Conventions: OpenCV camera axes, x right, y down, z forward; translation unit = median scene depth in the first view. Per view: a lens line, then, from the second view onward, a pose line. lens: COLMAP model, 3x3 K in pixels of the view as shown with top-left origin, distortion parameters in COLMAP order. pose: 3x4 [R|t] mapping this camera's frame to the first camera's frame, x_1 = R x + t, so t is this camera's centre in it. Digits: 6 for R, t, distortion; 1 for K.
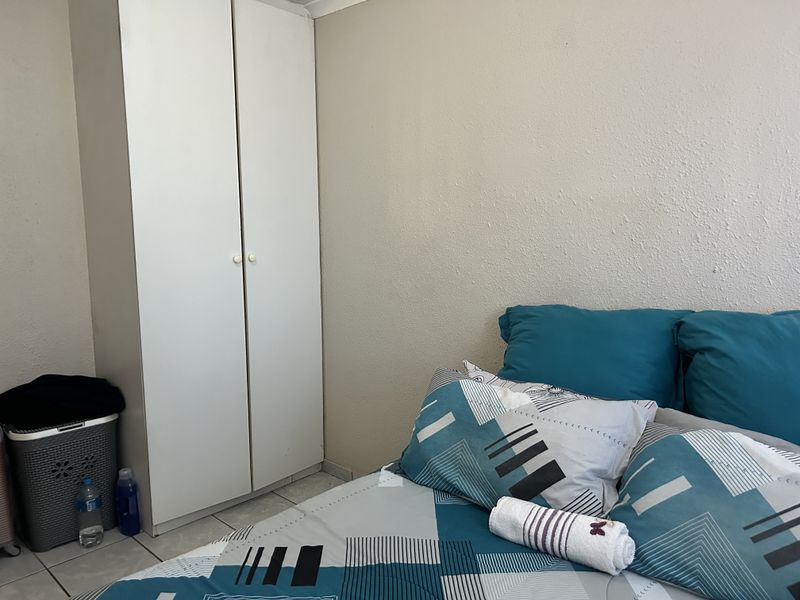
lens RADIAL K [[629.9, 0, 396.0], [0, 629.9, 311.7], [0, 0, 1]] dist [0.073745, -0.122540]
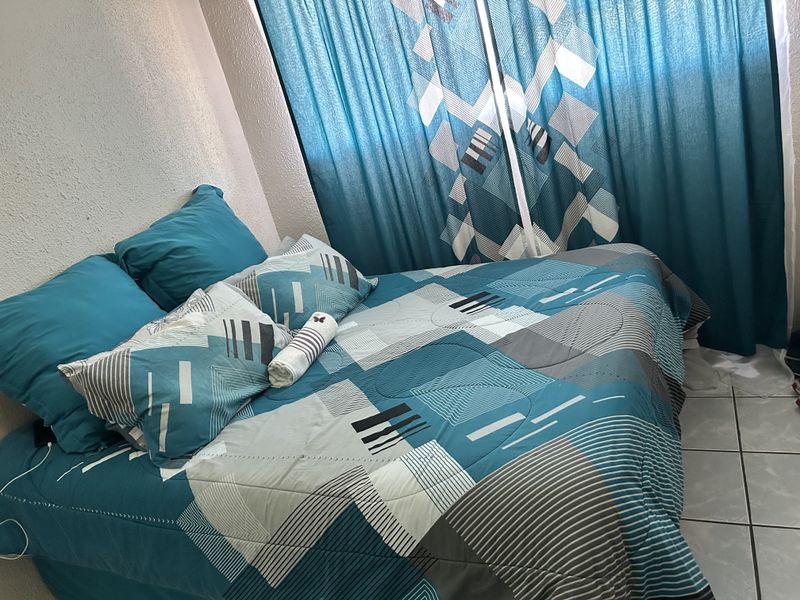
lens RADIAL K [[629.9, 0, 396.0], [0, 629.9, 311.7], [0, 0, 1]] dist [0.073745, -0.122540]
pose [[-0.371742, -0.212133, 0.903774, -1.088488], [0.370976, 0.858484, 0.354093, -0.154646], [-0.850991, 0.466909, -0.240438, 1.103912]]
